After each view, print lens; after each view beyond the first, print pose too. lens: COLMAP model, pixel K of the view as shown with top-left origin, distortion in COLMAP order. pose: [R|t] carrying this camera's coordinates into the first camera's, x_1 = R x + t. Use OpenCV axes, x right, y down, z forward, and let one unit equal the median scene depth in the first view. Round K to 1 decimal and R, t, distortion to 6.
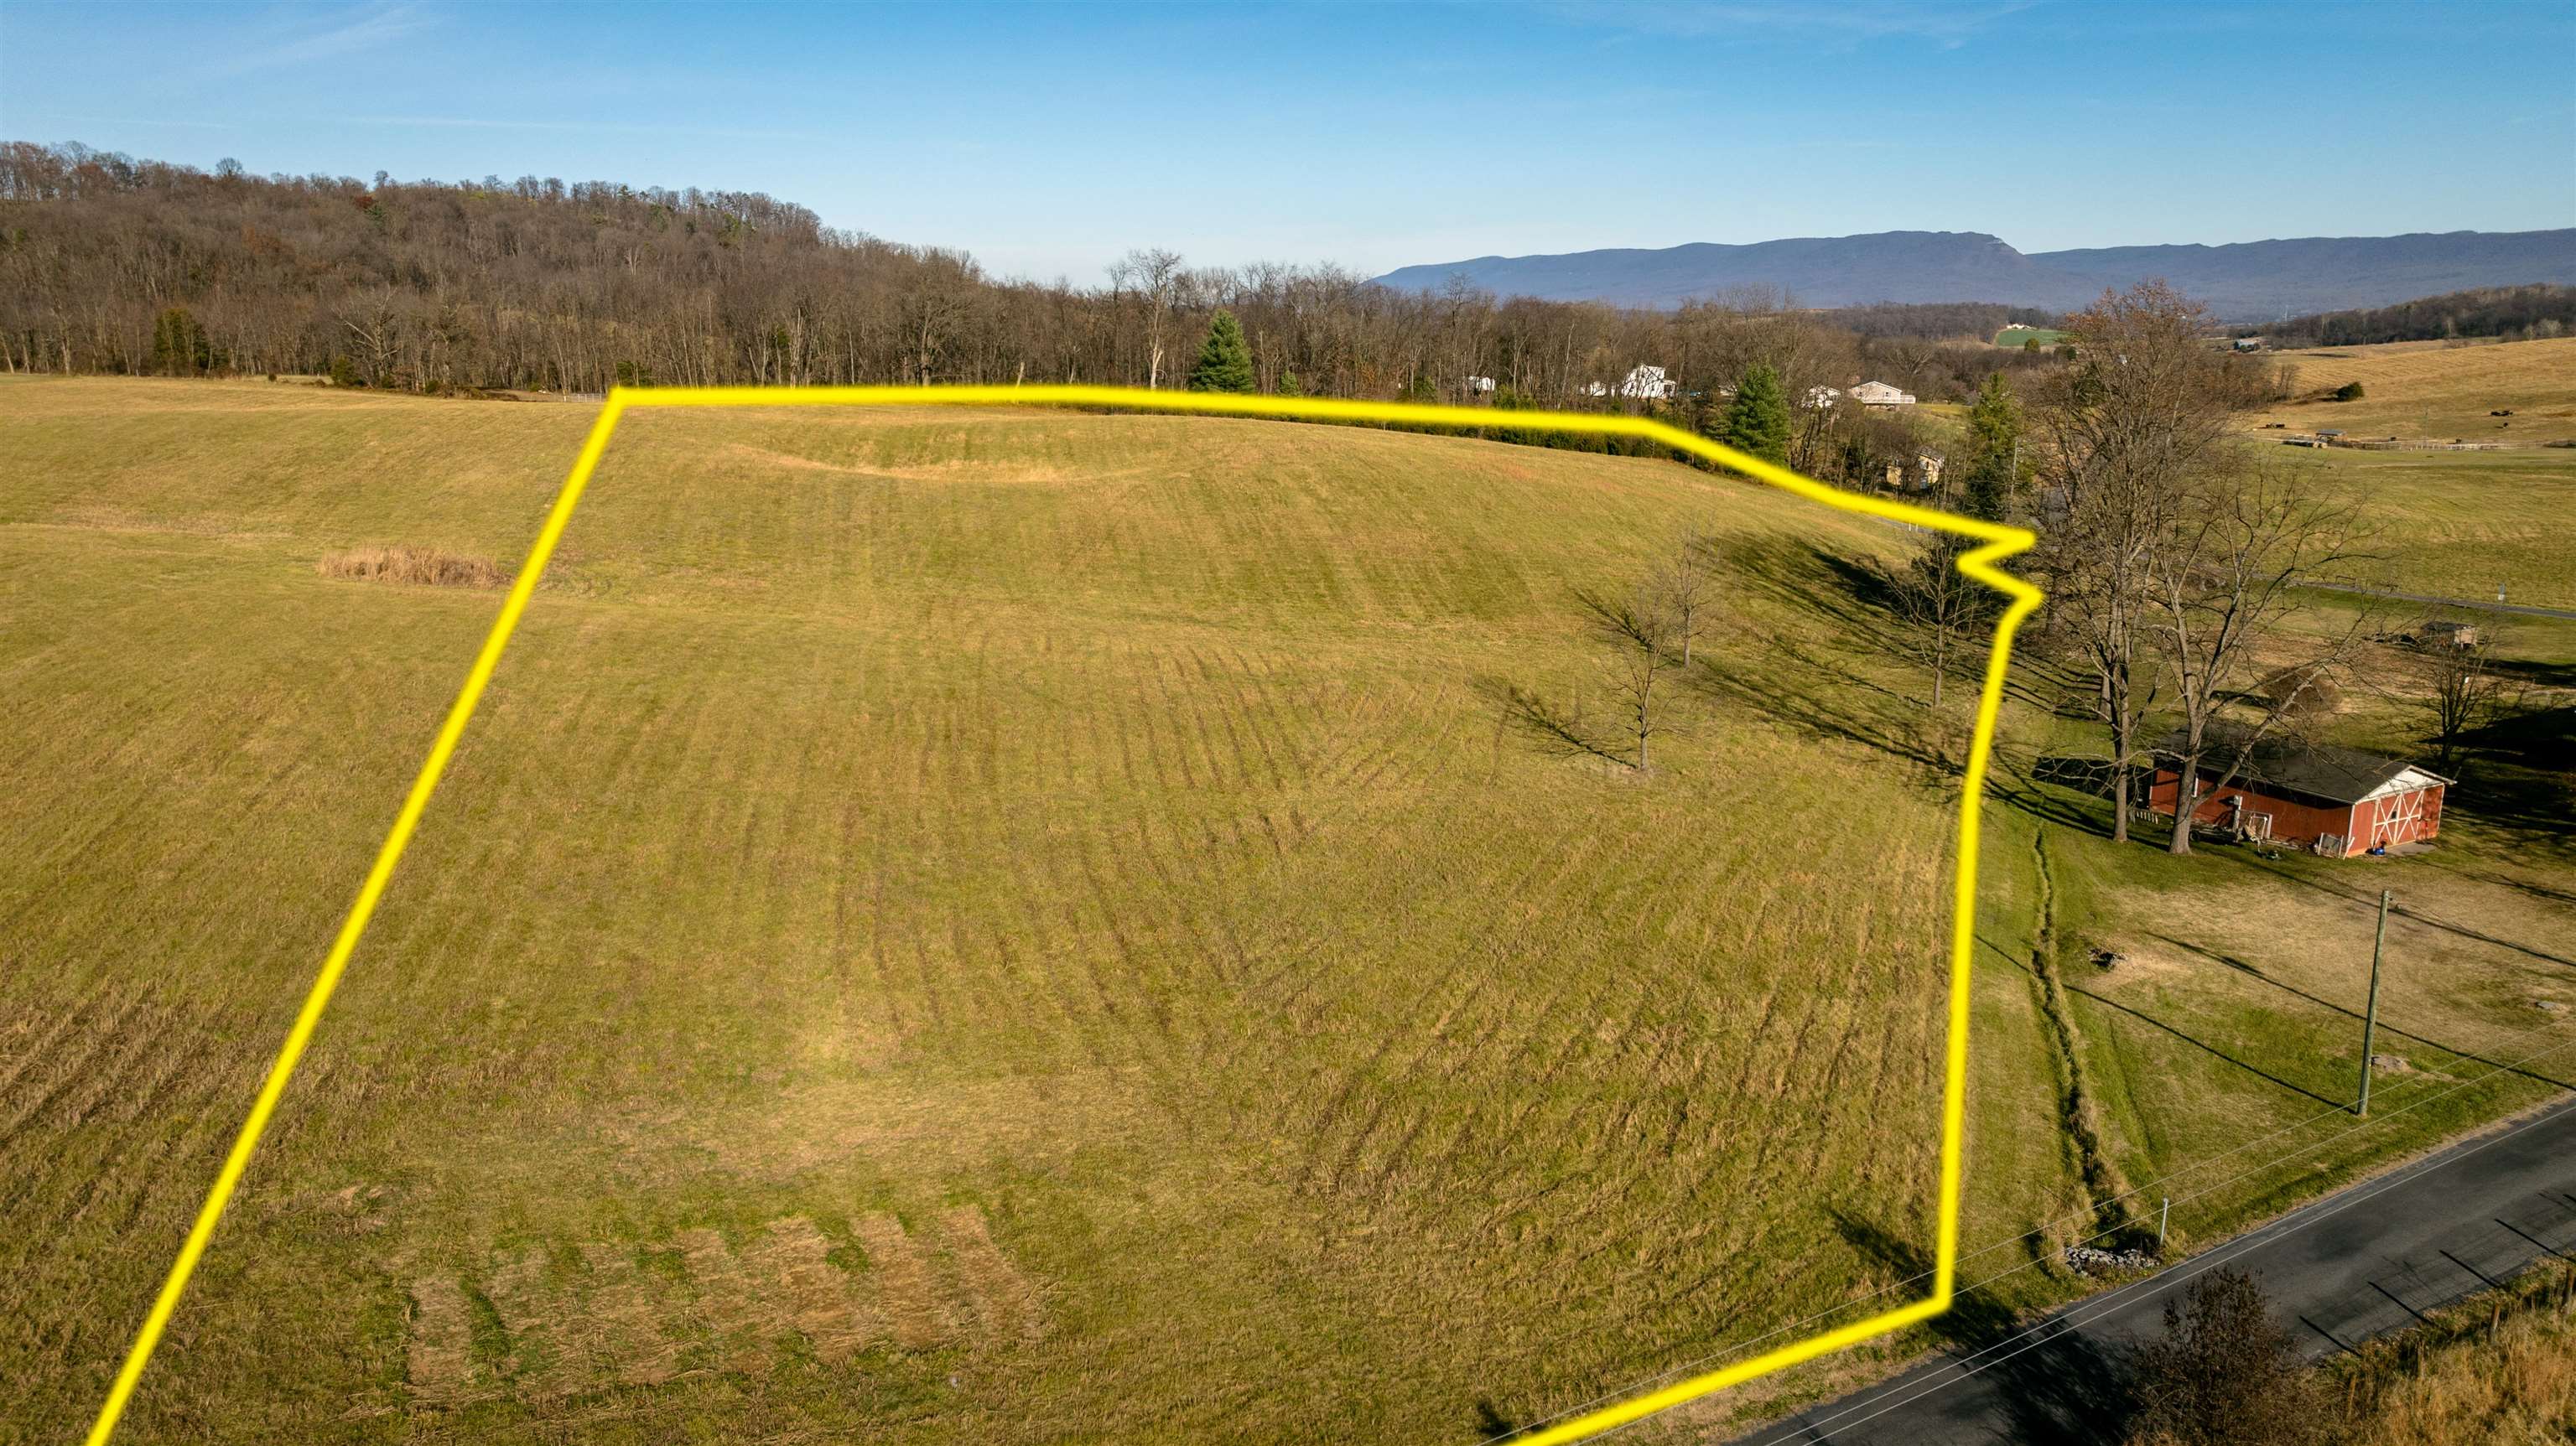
lens RADIAL K [[1811.7, 0, 1293.1], [0, 1811.7, 734.8], [0, 0, 1]] dist [-0.029522, 0.026907]
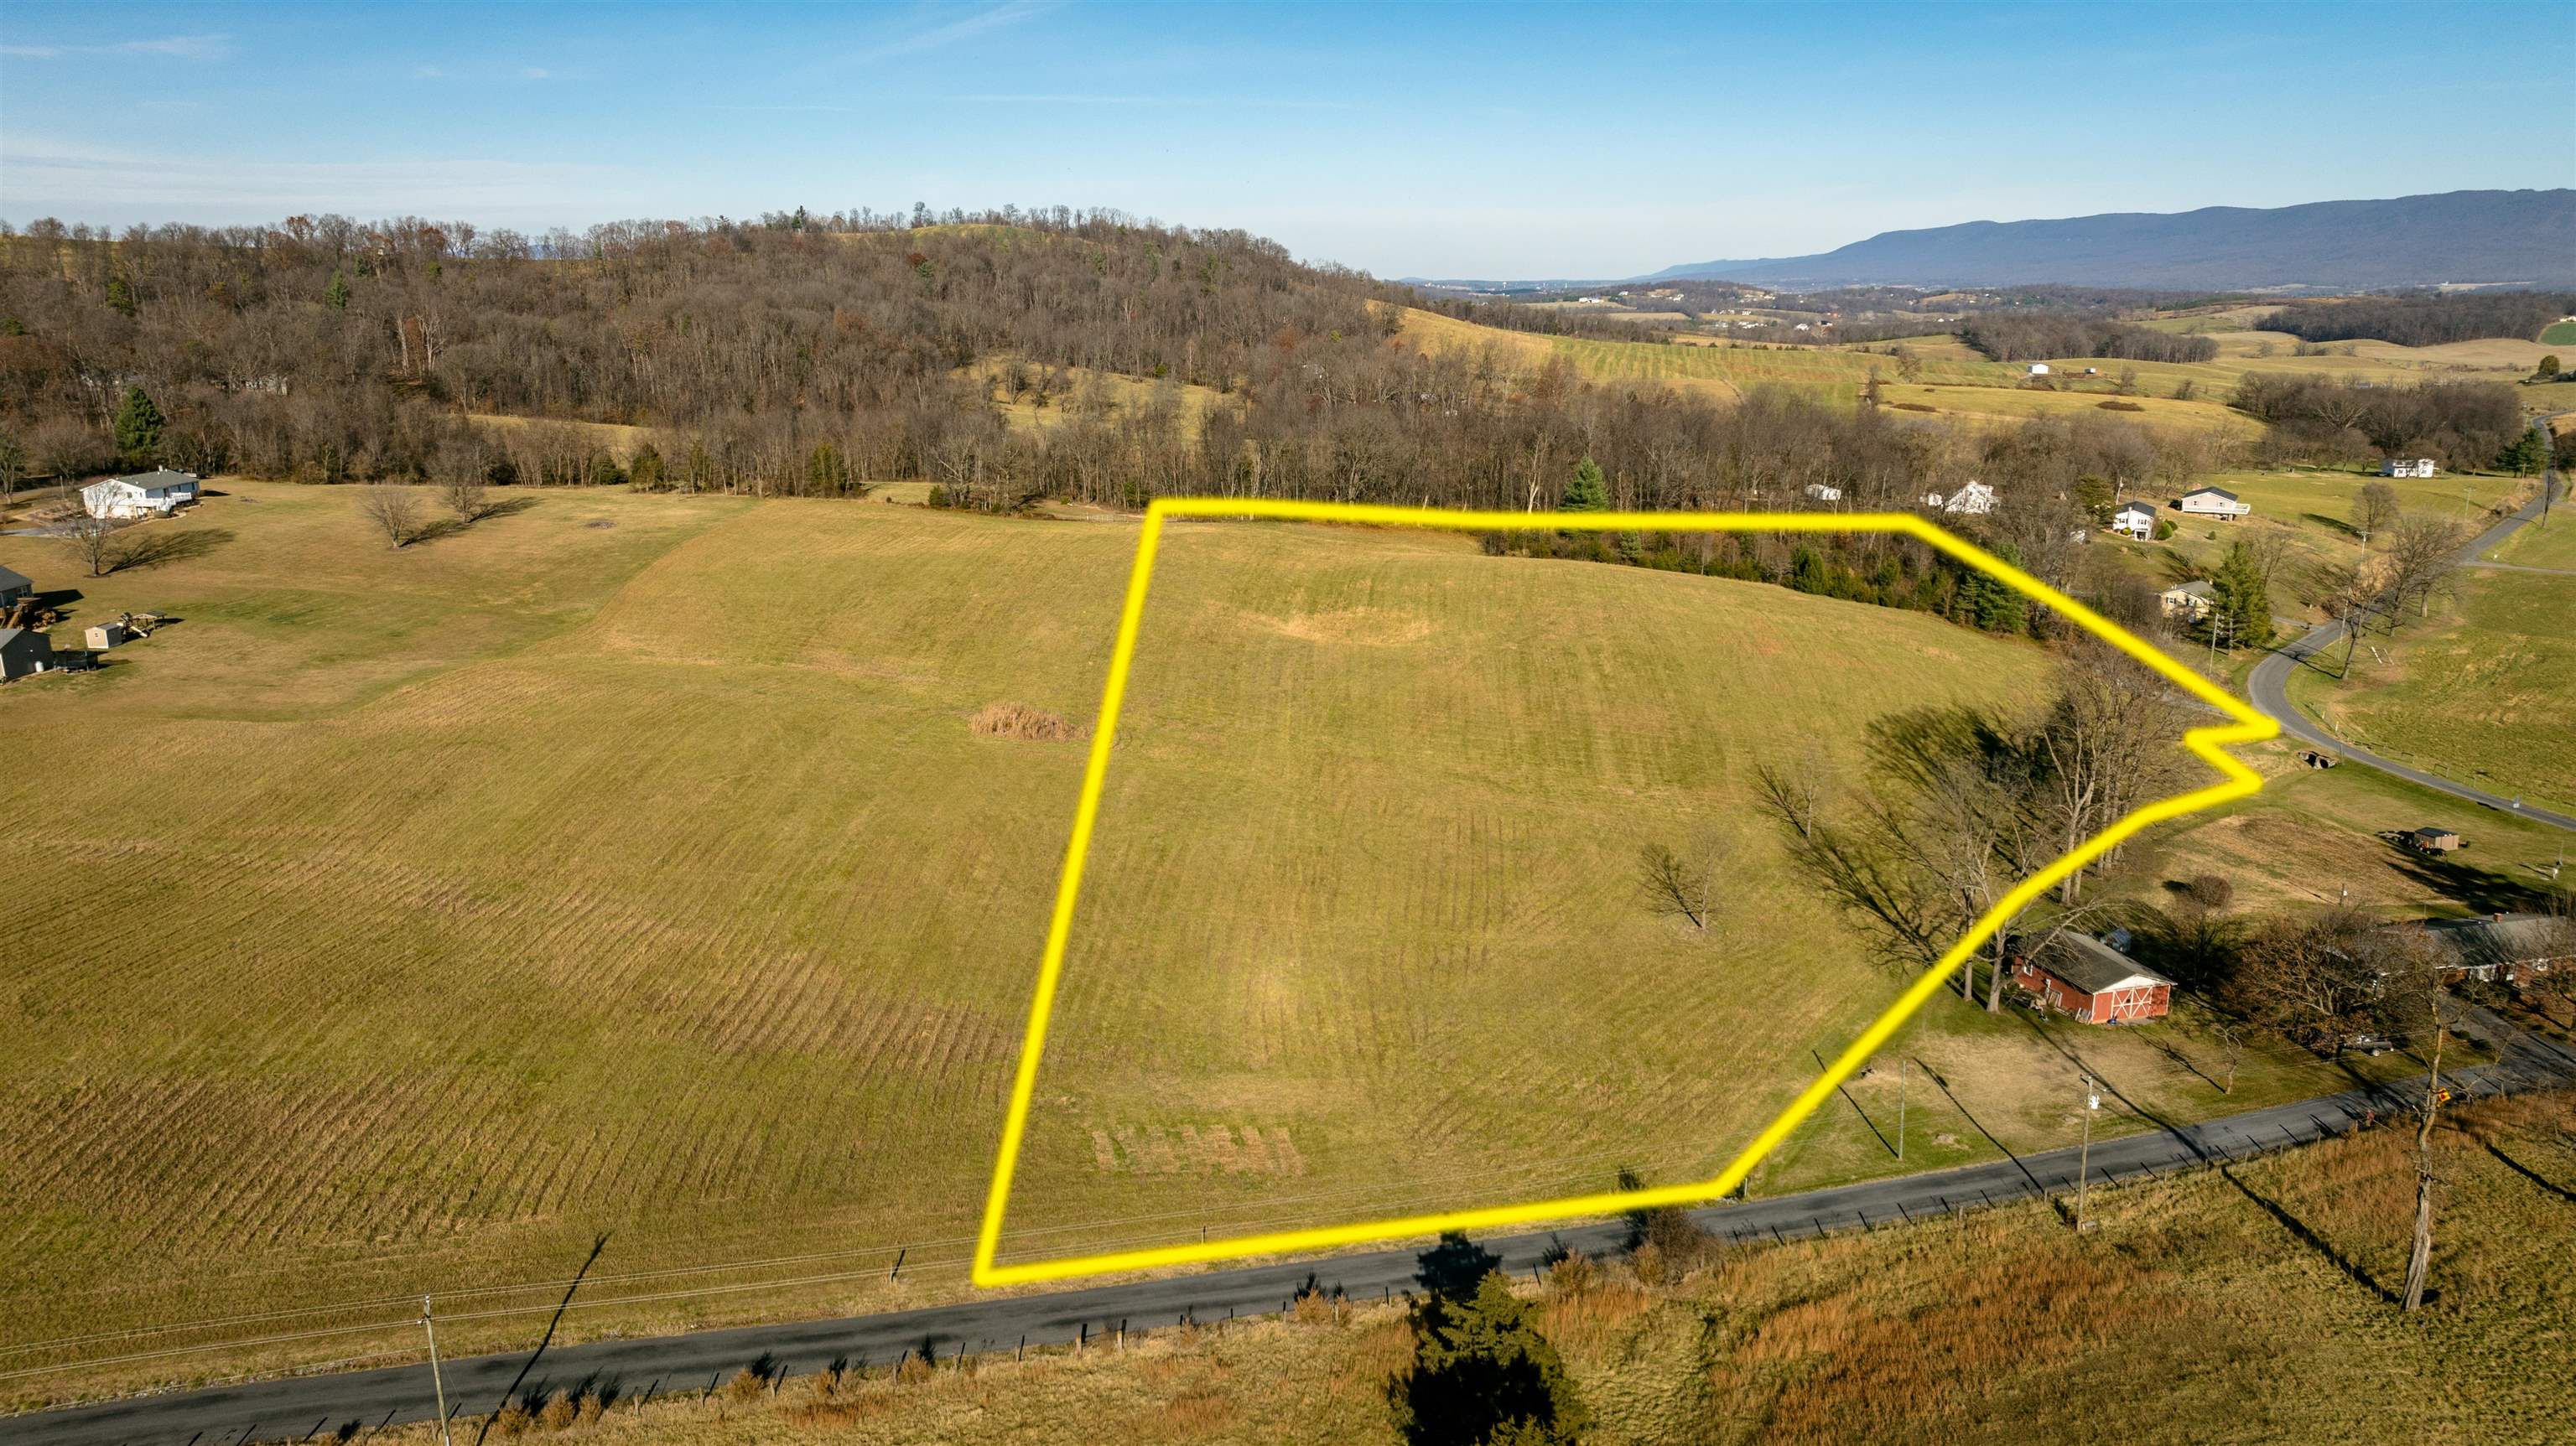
lens RADIAL K [[1811.7, 0, 1294.0], [0, 1811.7, 732.4], [0, 0, 1]] dist [-0.029522, 0.026907]
pose [[0.969593, 0.058832, -0.237548, 0.161624], [-0.054666, 0.998214, 0.024096, -0.143618], [0.238541, -0.010378, 0.971077, -0.587385]]
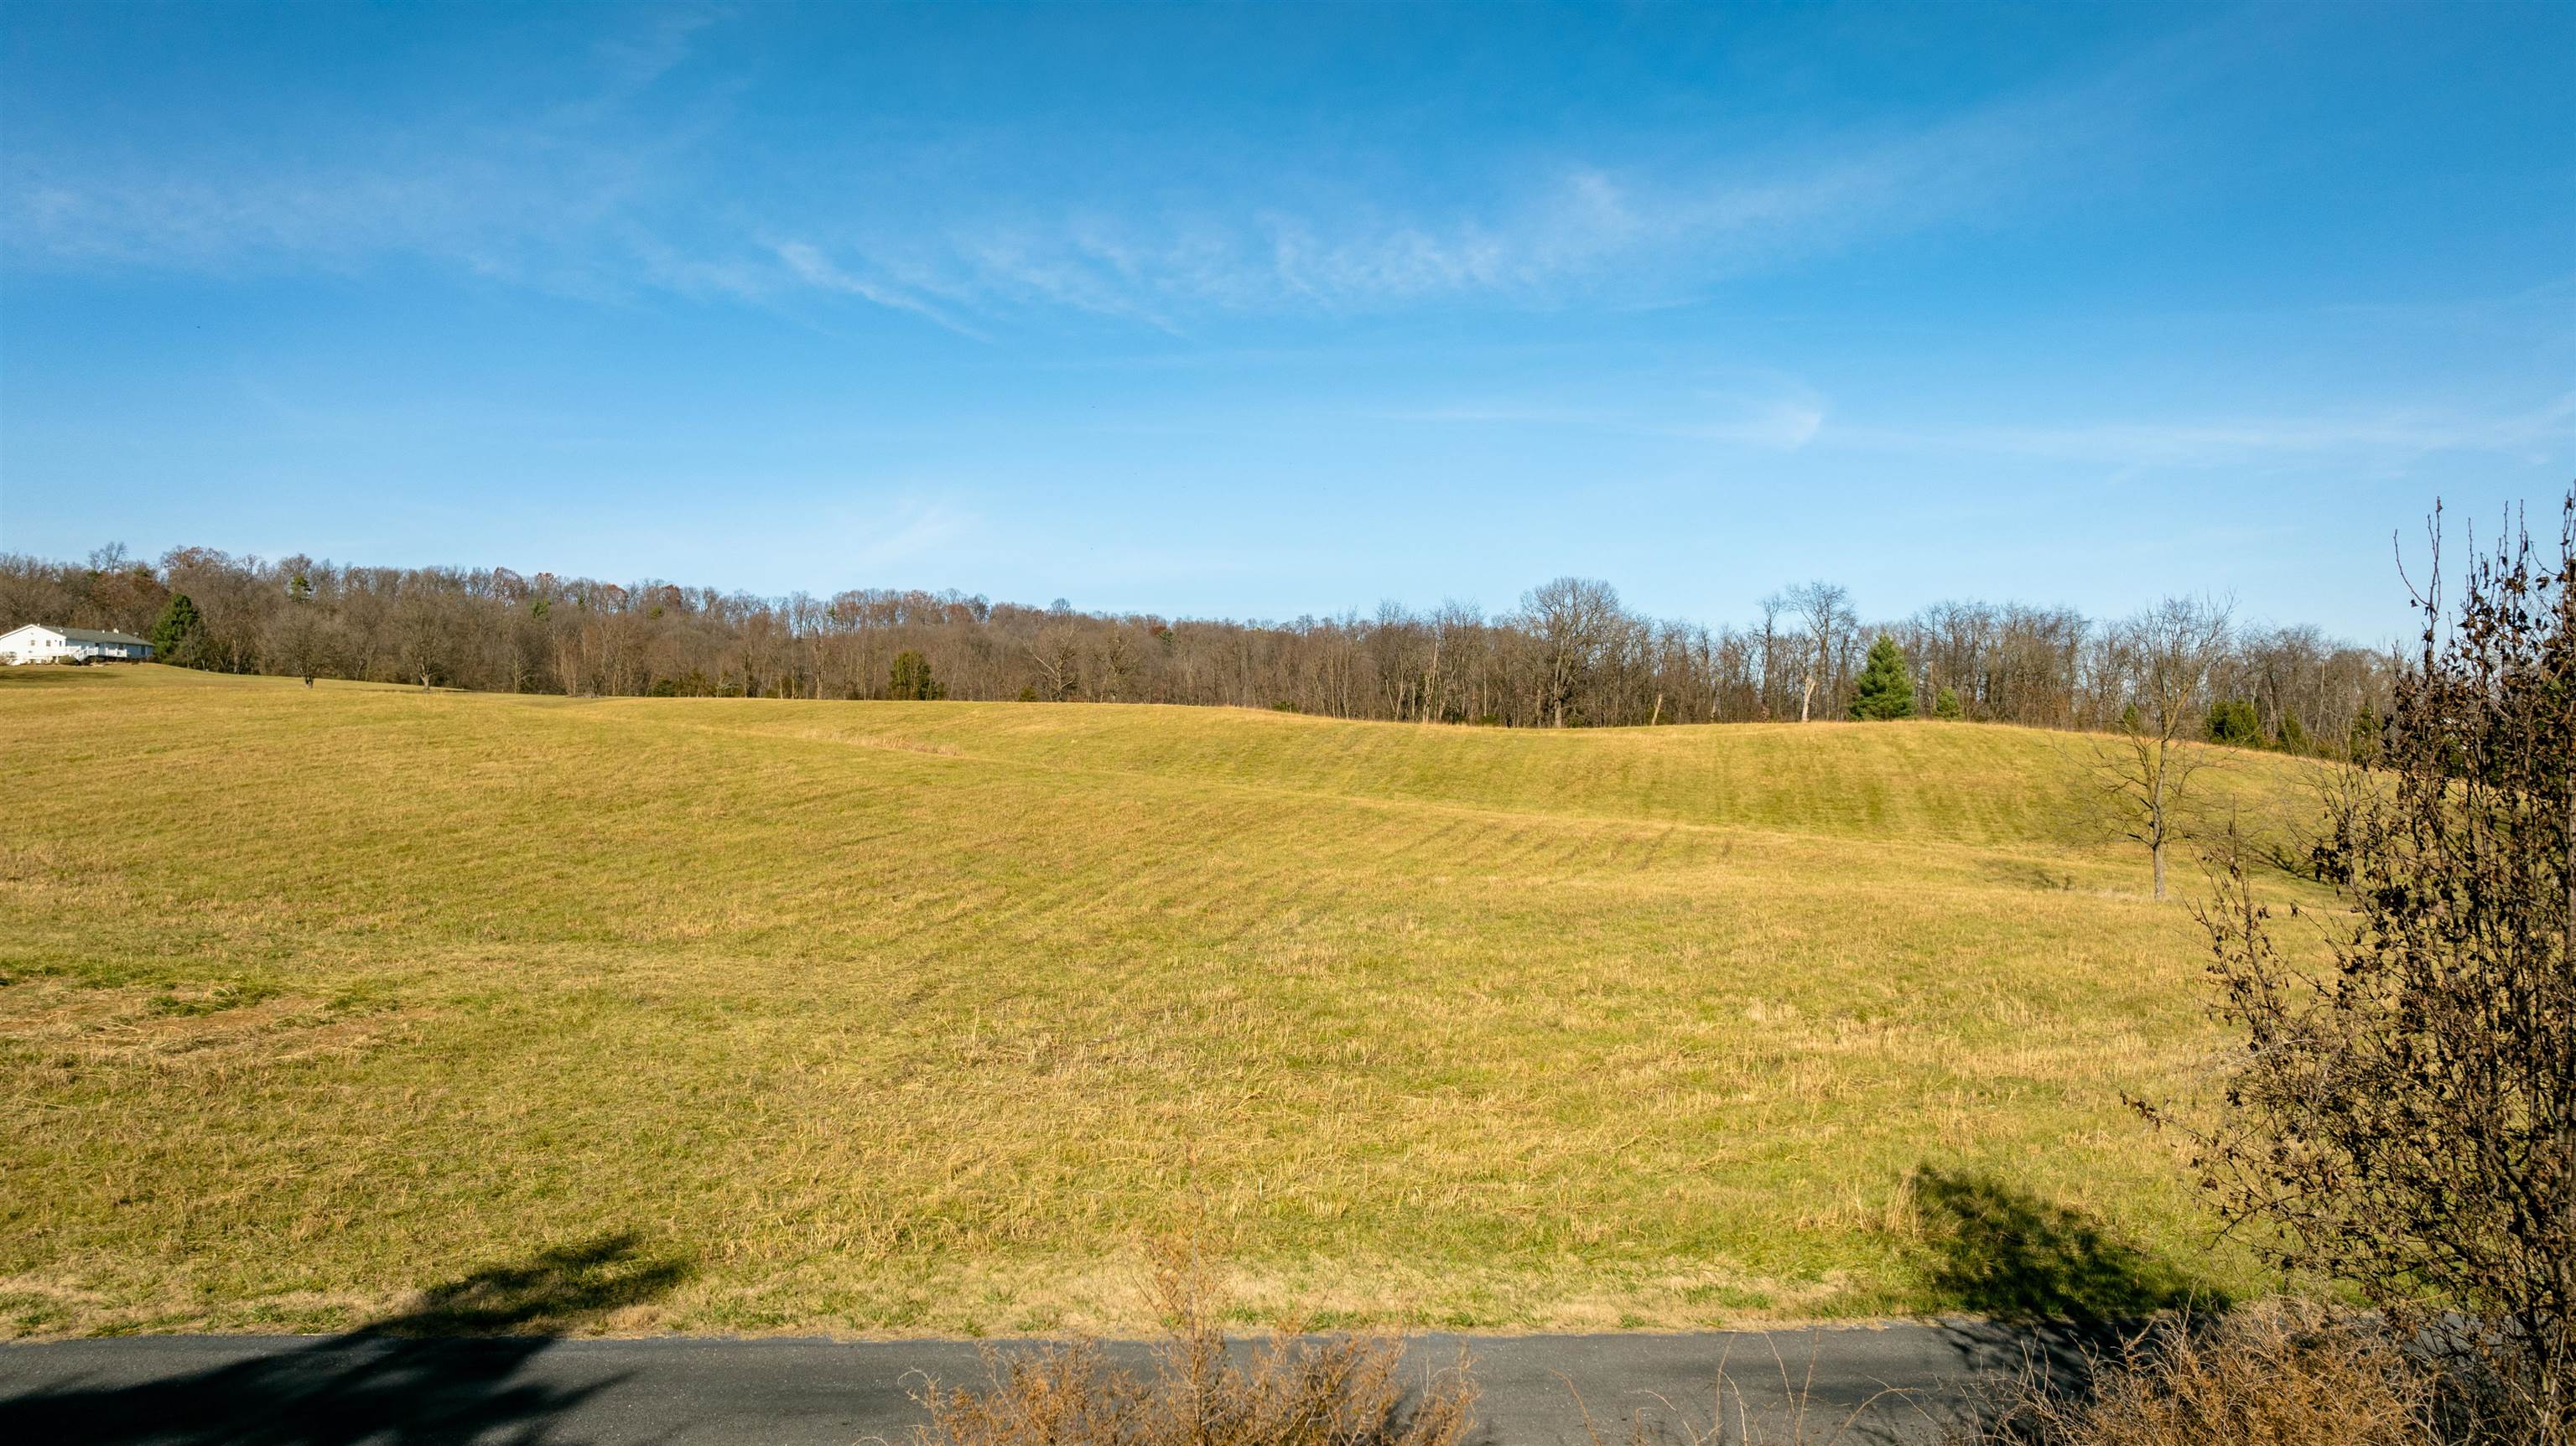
lens RADIAL K [[1811.7, 0, 1282.9], [0, 1811.7, 743.0], [0, 0, 1]] dist [-0.029522, 0.026907]
pose [[0.912254, -0.002045, -0.409619, 0.127945], [-0.097468, 0.970183, -0.221912, 0.105697], [0.397859, 0.242365, 0.884854, 0.209248]]
